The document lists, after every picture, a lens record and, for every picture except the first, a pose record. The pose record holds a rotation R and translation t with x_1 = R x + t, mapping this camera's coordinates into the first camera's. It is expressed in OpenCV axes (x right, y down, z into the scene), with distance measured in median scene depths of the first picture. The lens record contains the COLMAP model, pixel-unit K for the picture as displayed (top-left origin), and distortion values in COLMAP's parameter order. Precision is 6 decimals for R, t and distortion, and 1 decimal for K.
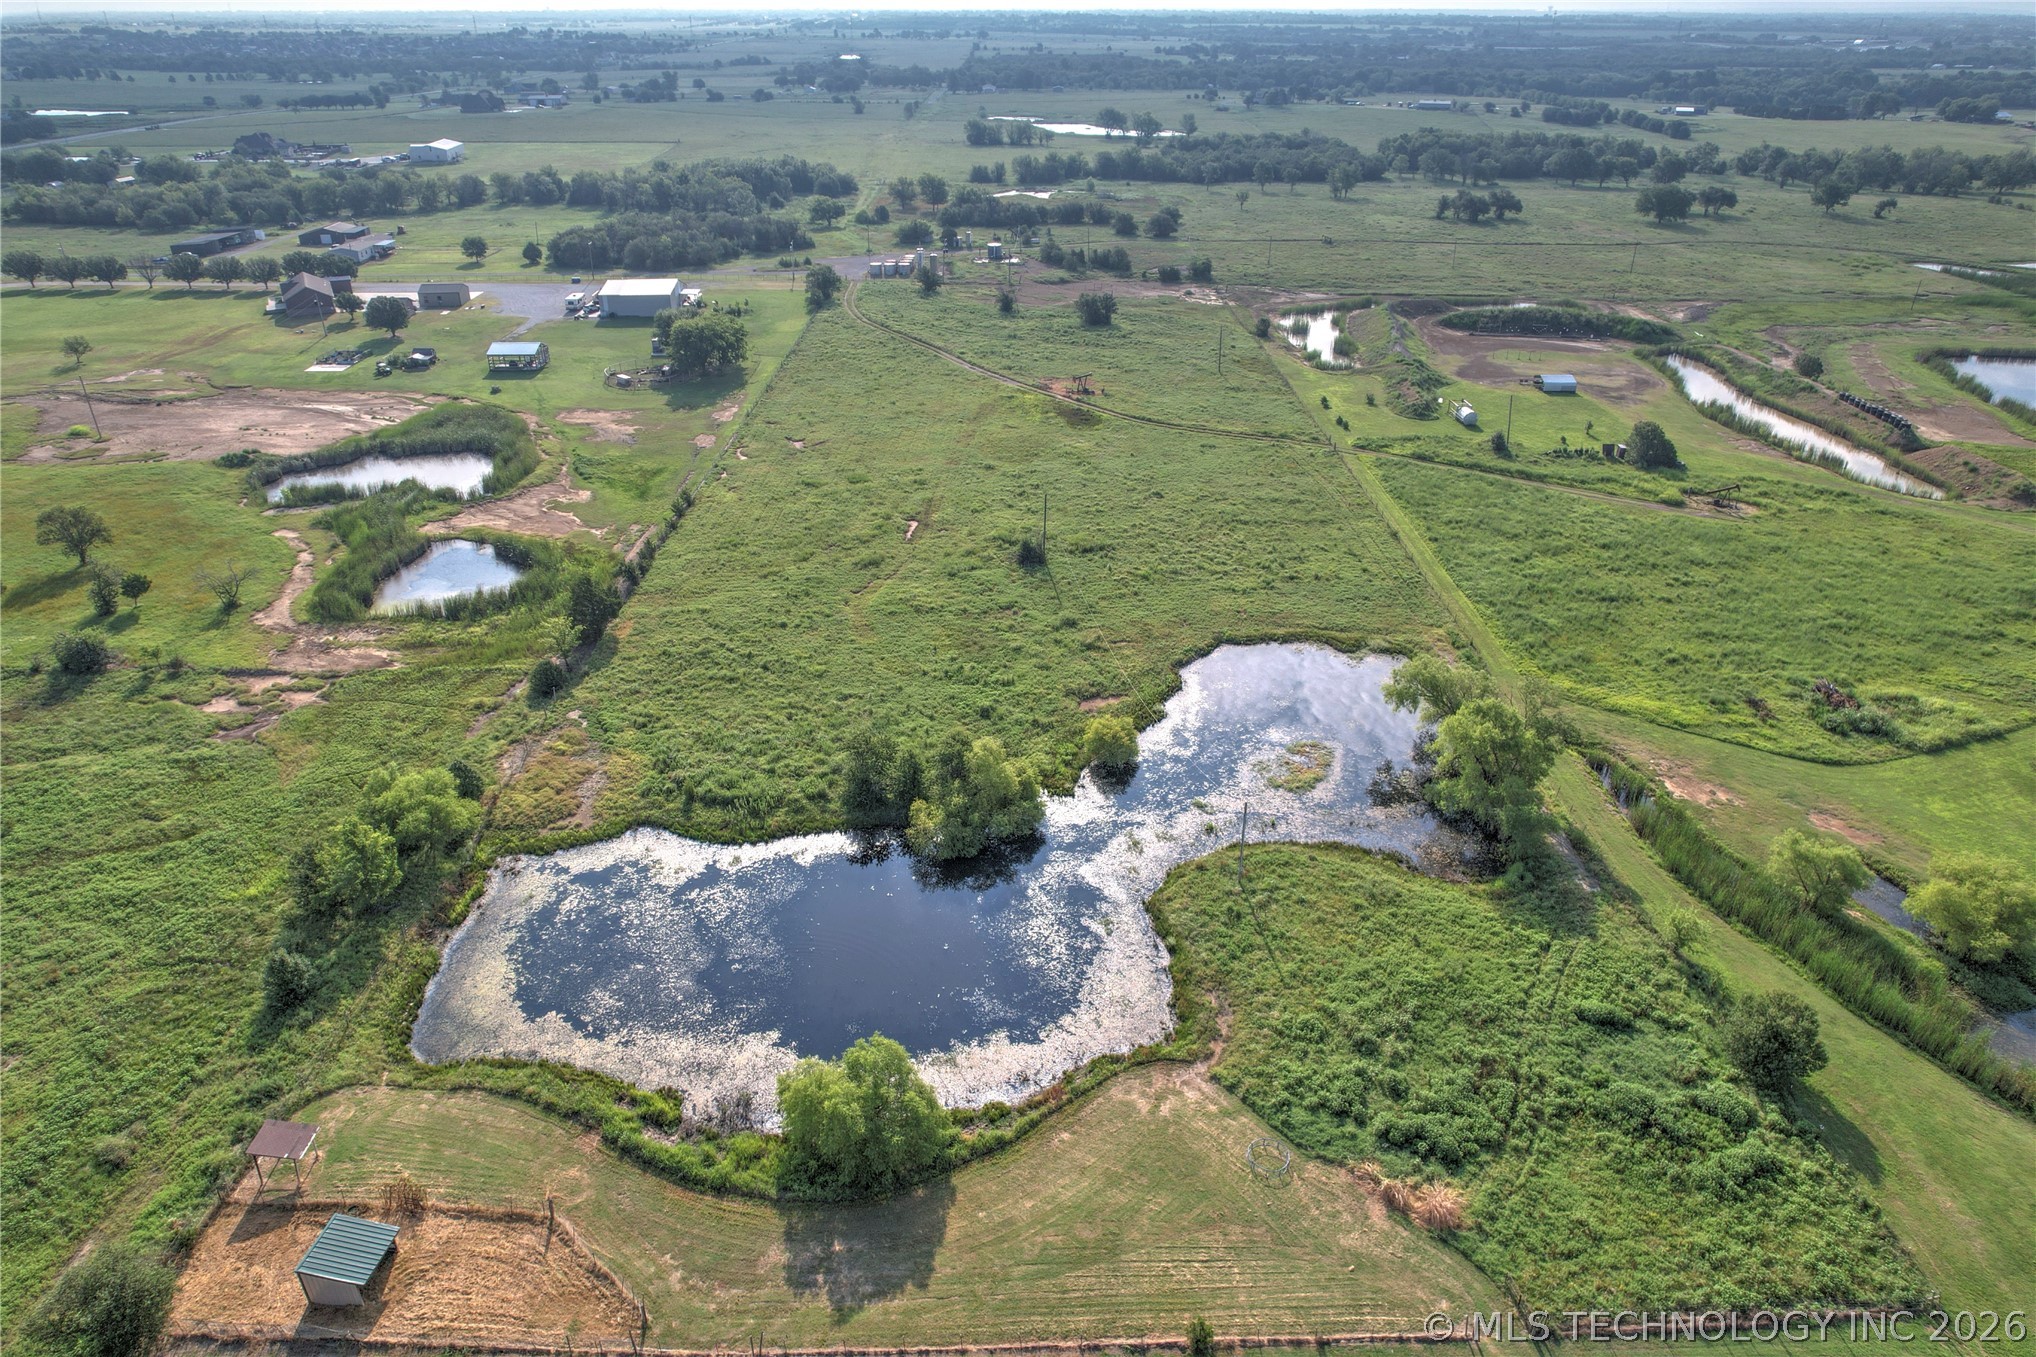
lens RADIAL K [[1304.0, 0, 1015.1], [0, 1304.0, 680.2], [0, 0, 1]] dist [-0.076014, 0.067121]
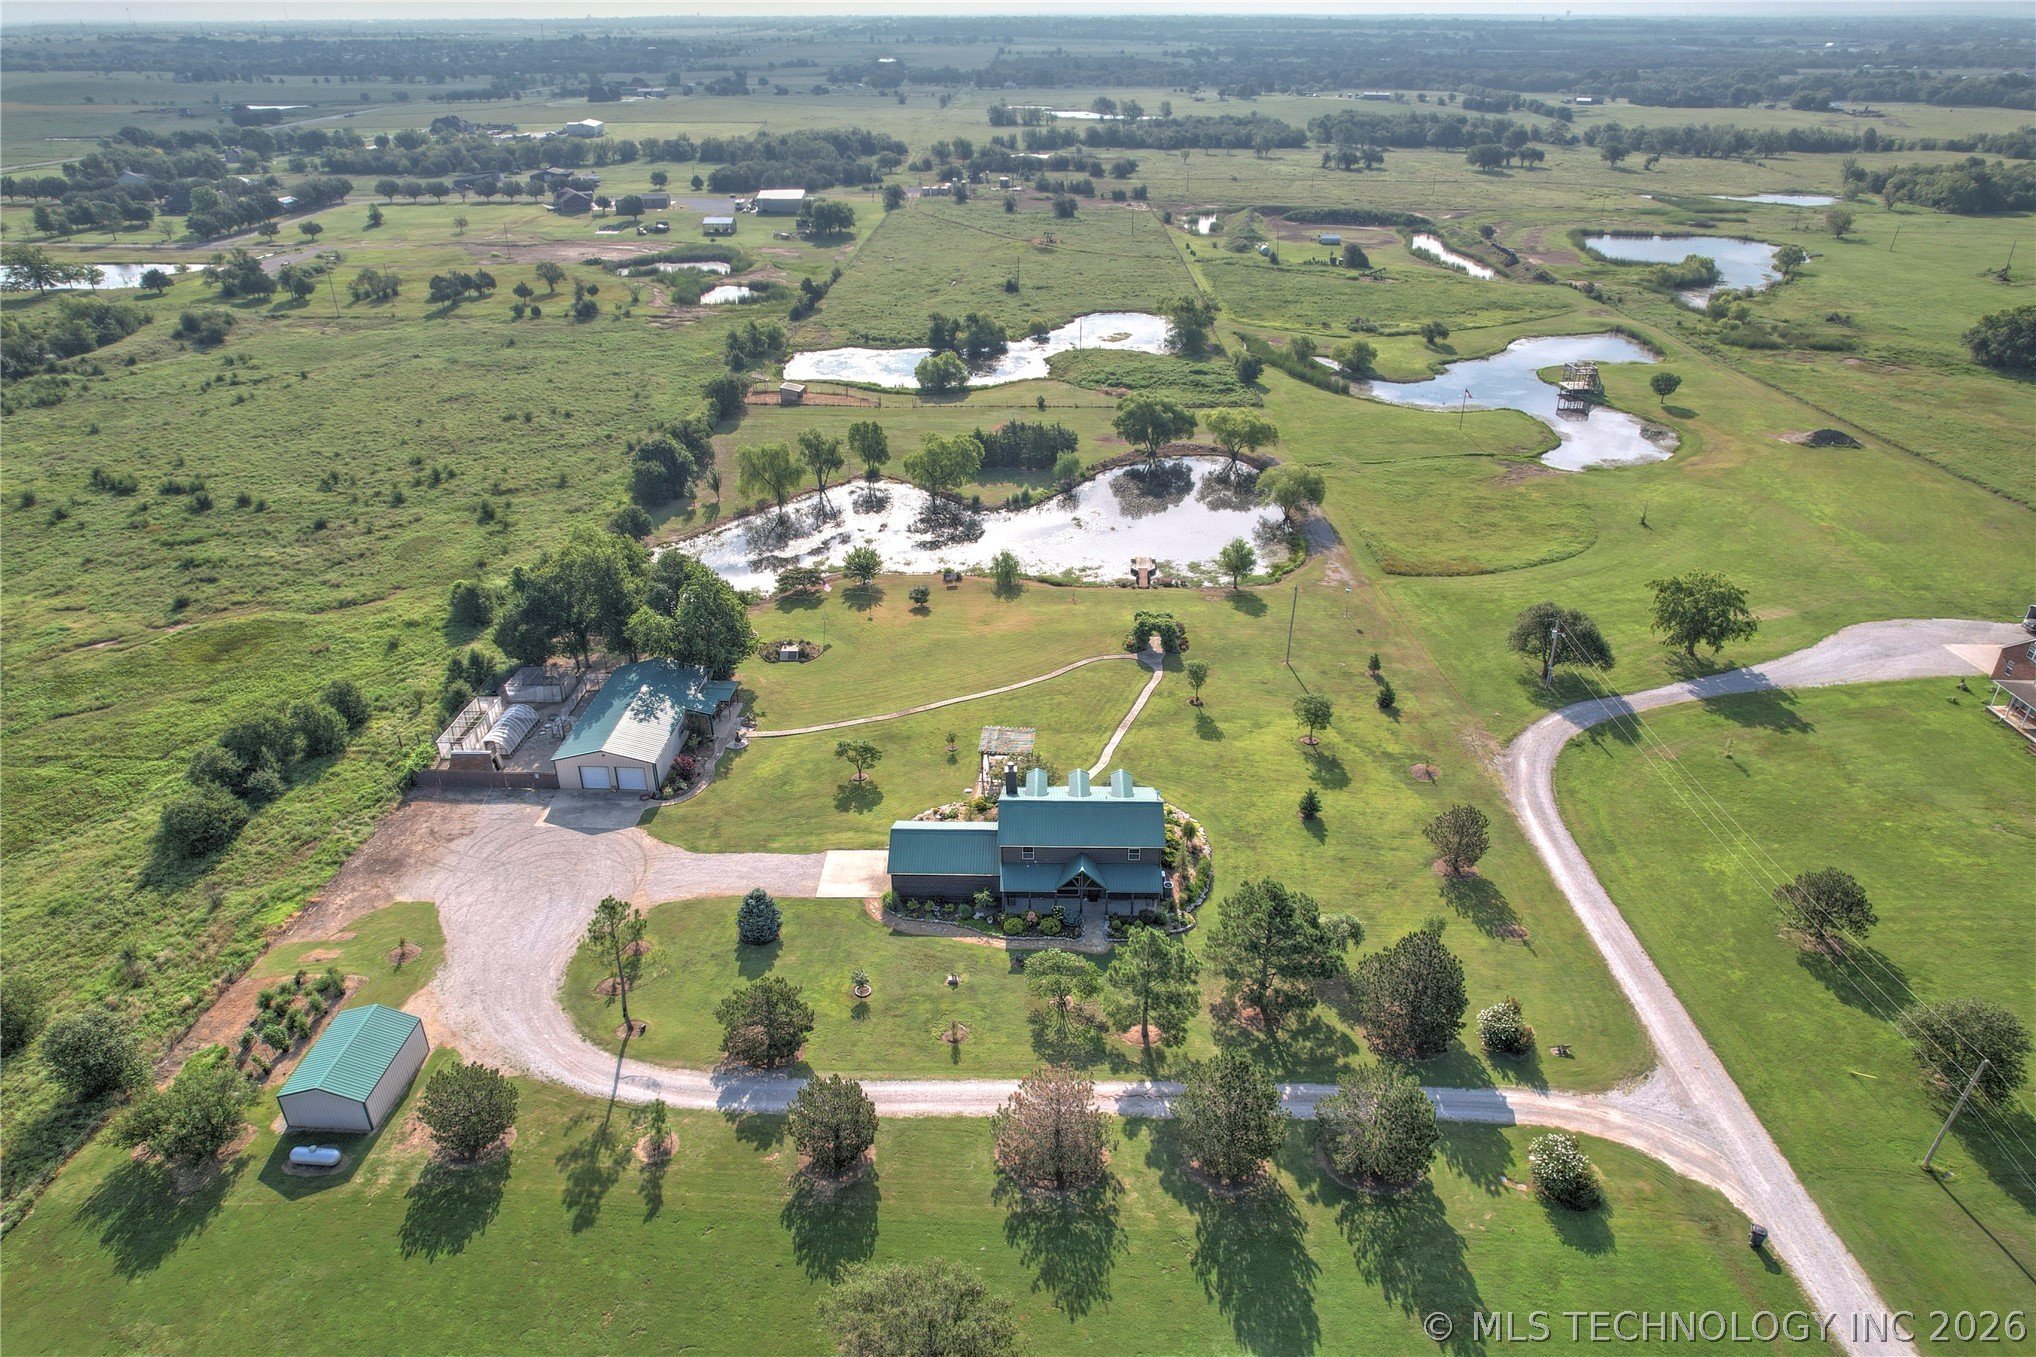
lens RADIAL K [[1304.0, 0, 1015.1], [0, 1304.0, 680.2], [0, 0, 1]] dist [-0.076014, 0.067121]
pose [[0.999801, 0.006523, -0.018862, 0.024158], [-0.006591, 0.999972, -0.003545, 0.211547], [0.018839, 0.003668, 0.999816, -0.416537]]
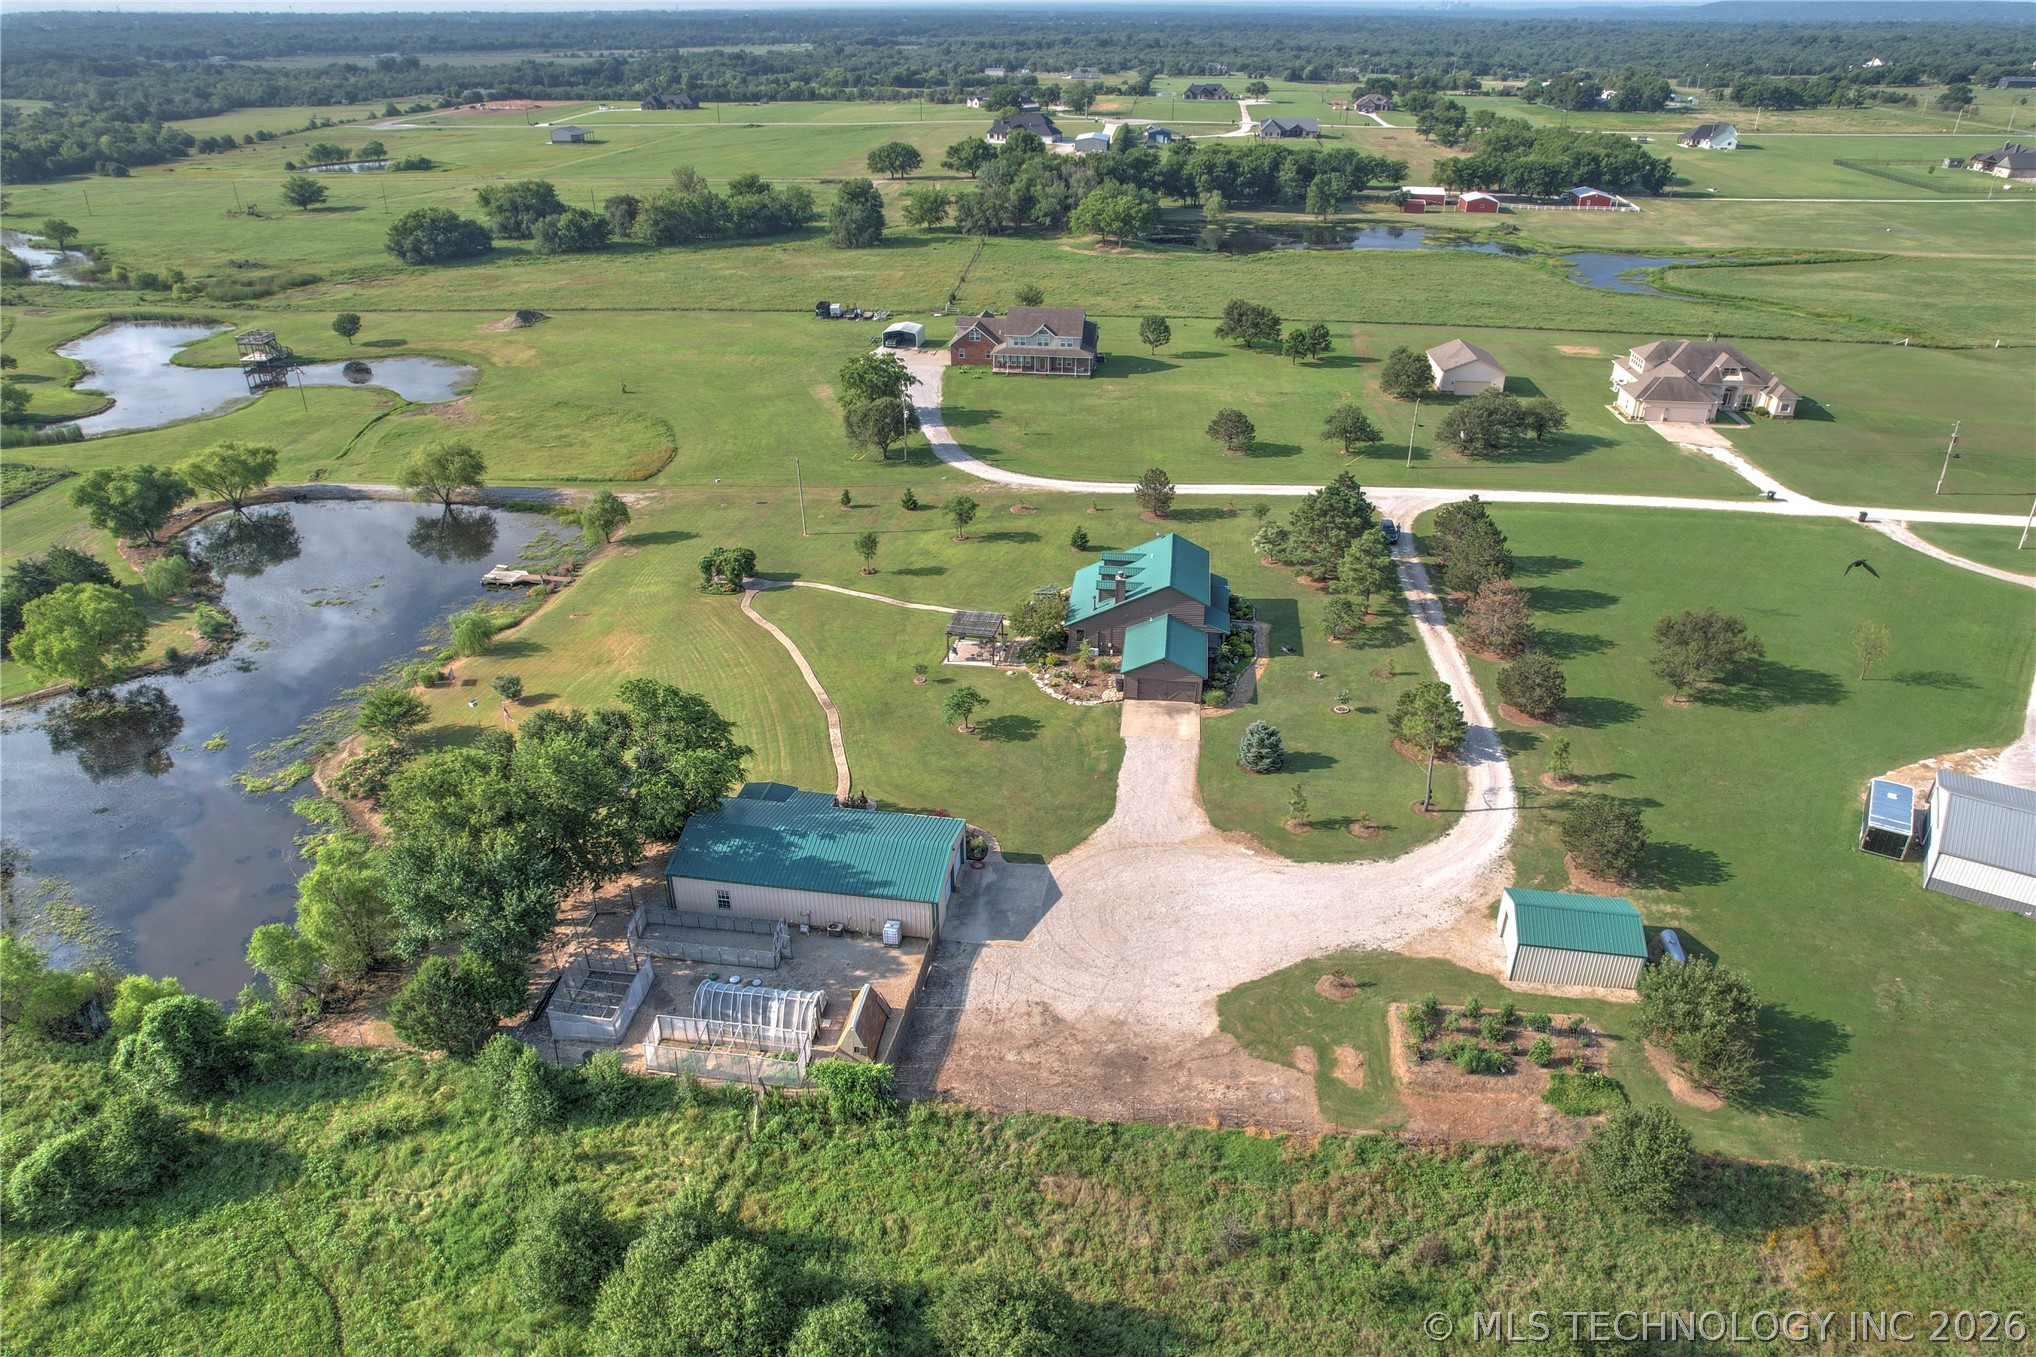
lens RADIAL K [[1304.0, 0, 1015.1], [0, 1304.0, 680.2], [0, 0, 1]] dist [-0.076014, 0.067121]
pose [[0.124952, -0.464508, 0.876709, -0.246315], [0.462806, 0.808899, 0.362619, 0.131886], [-0.877609, 0.360436, 0.316051, -0.218528]]
